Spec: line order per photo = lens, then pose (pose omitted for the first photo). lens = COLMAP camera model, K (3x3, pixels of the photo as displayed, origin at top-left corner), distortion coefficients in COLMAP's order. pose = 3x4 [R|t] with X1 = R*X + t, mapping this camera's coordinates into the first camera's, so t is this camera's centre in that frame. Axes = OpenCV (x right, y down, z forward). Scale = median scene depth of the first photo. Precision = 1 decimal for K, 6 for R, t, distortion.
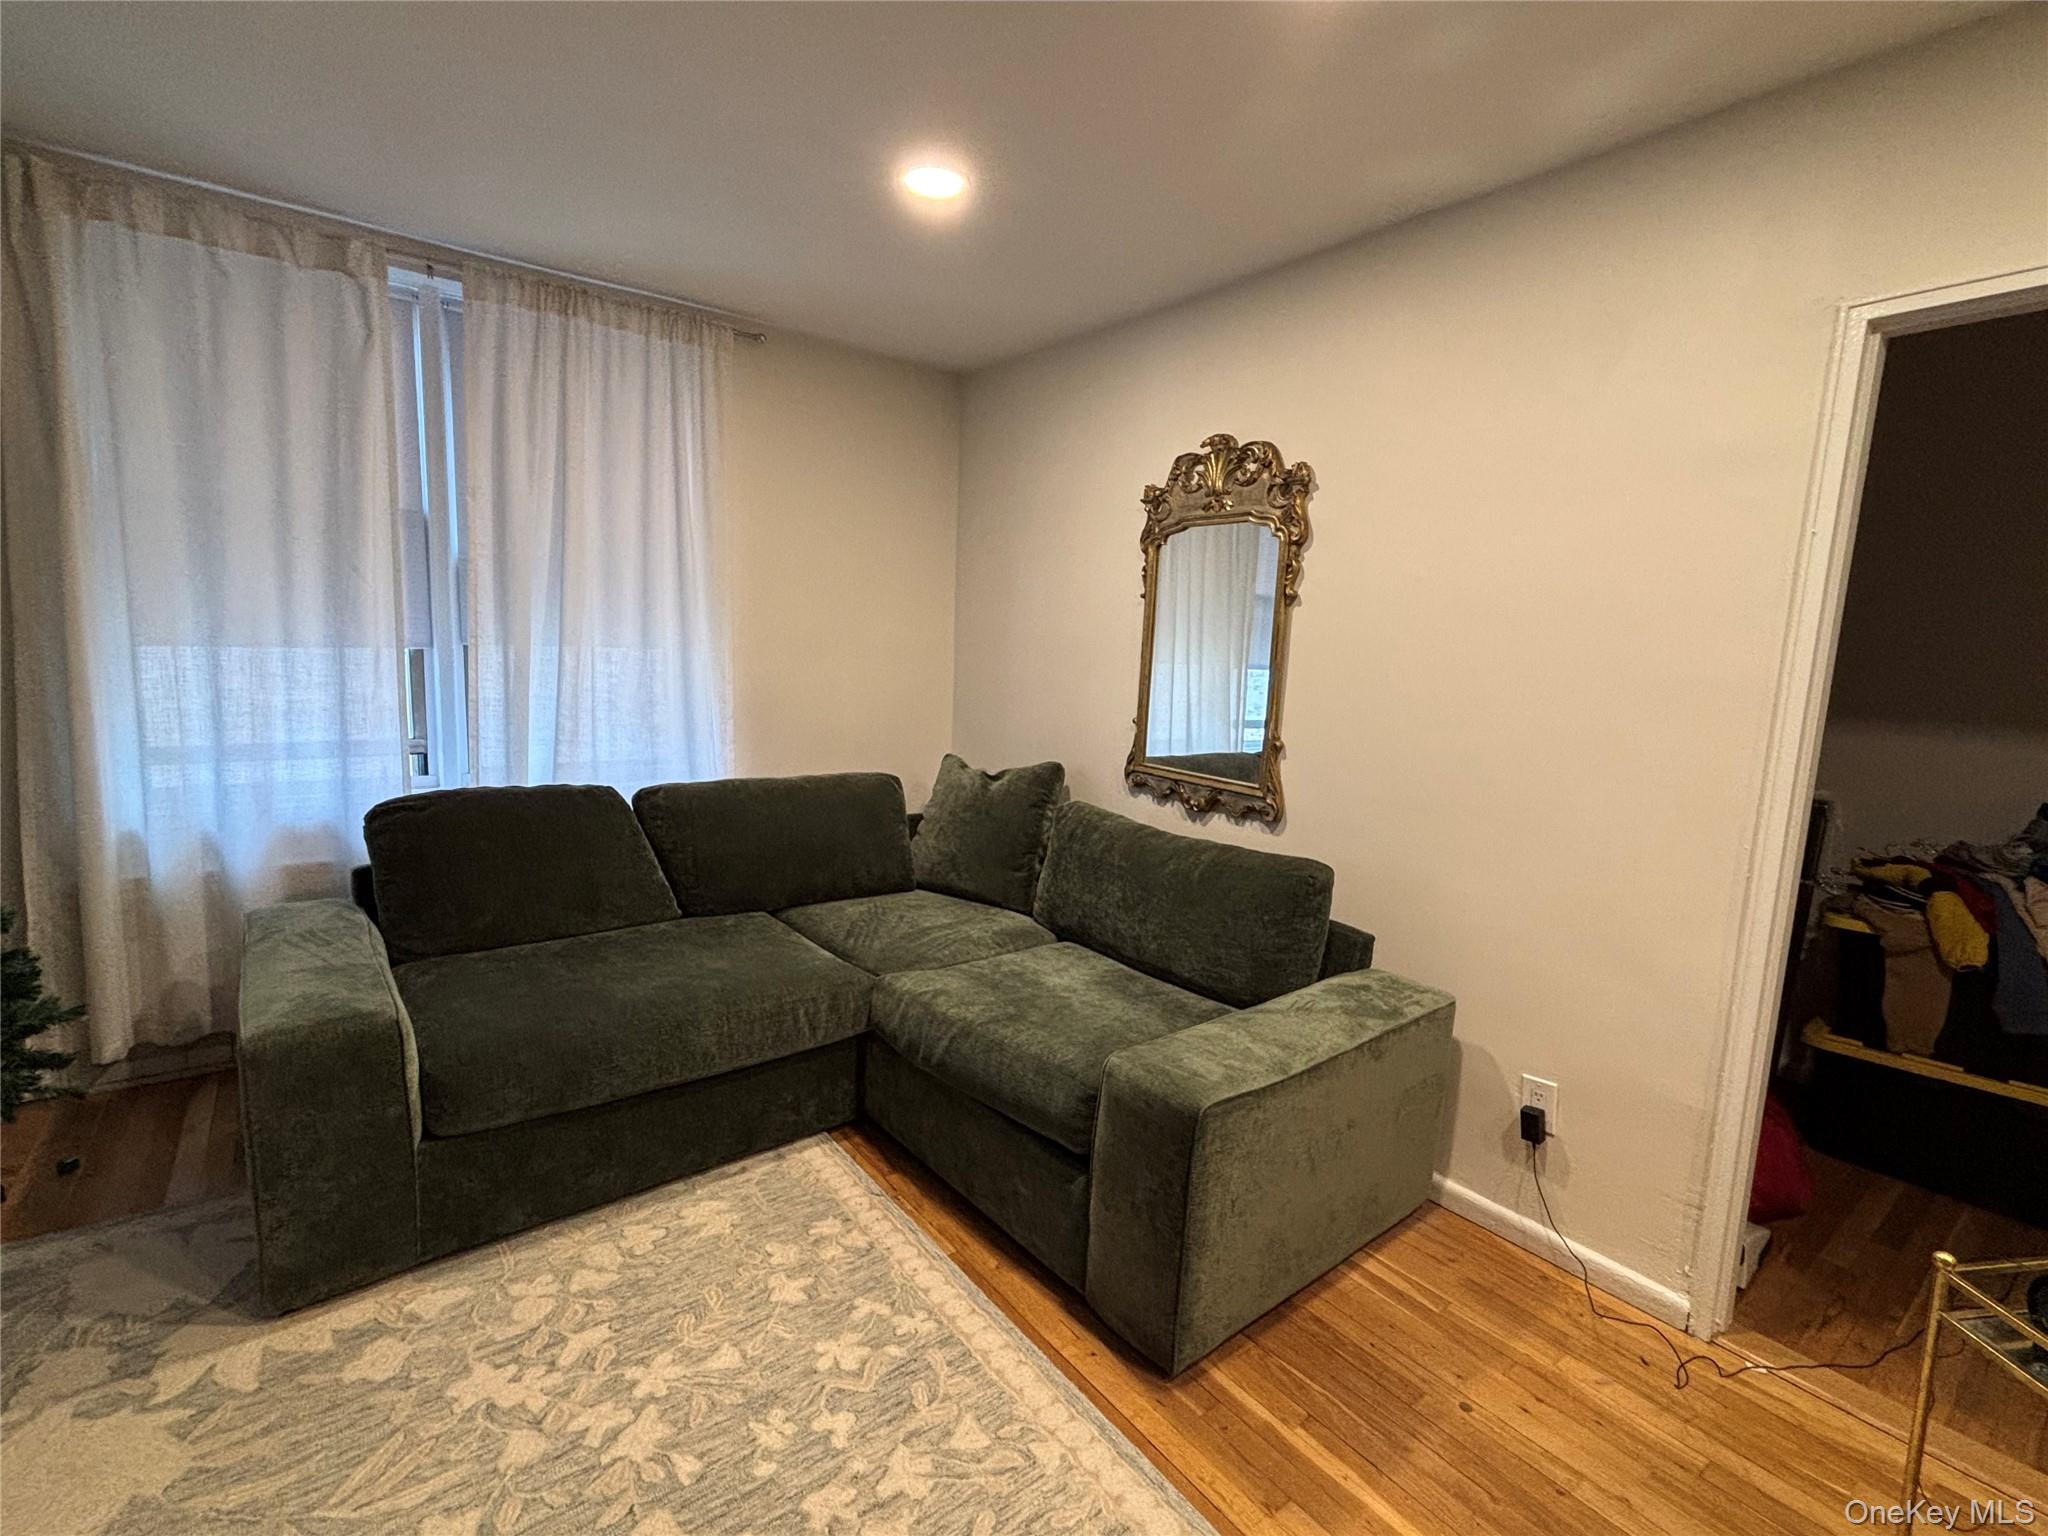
lens RADIAL K [[921.9, 0, 1024.0], [0, 921.9, 768.0], [0, 0, 1]] dist [-0.000712, -0.000697]
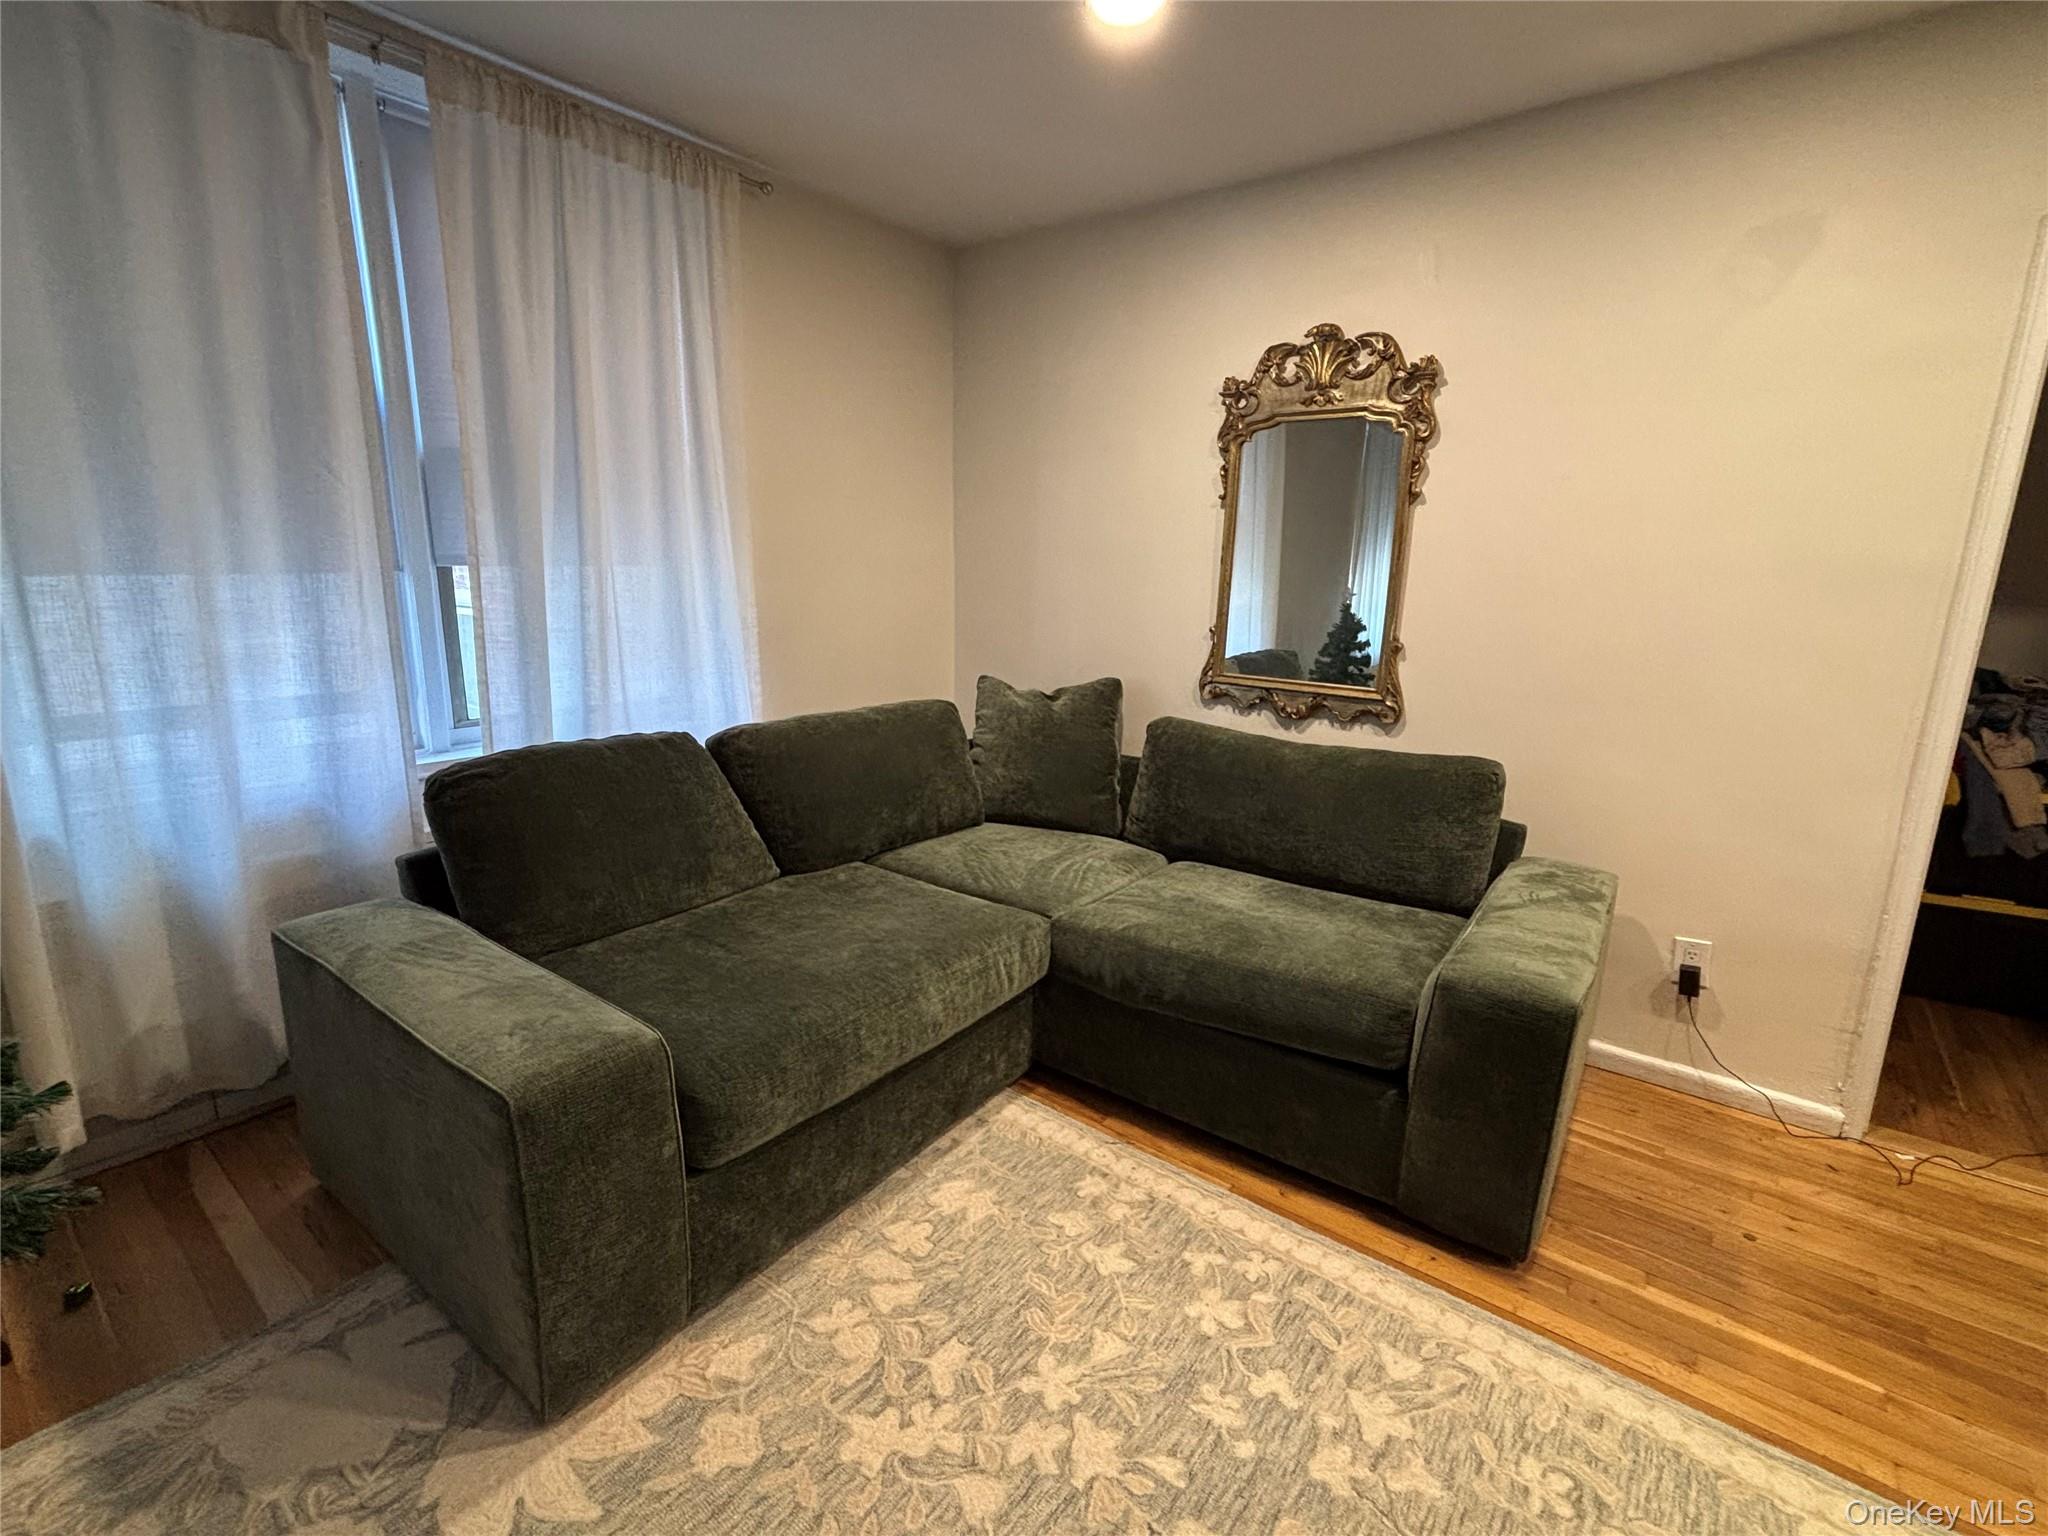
lens RADIAL K [[921.9, 0, 1024.0], [0, 921.9, 768.0], [0, 0, 1]] dist [-0.000712, -0.000697]
pose [[0.969101, -0.075423, 0.234852, -0.391732], [0.054293, 0.993978, 0.095182, -0.012313], [-0.240617, -0.079490, 0.967360, 0.124669]]
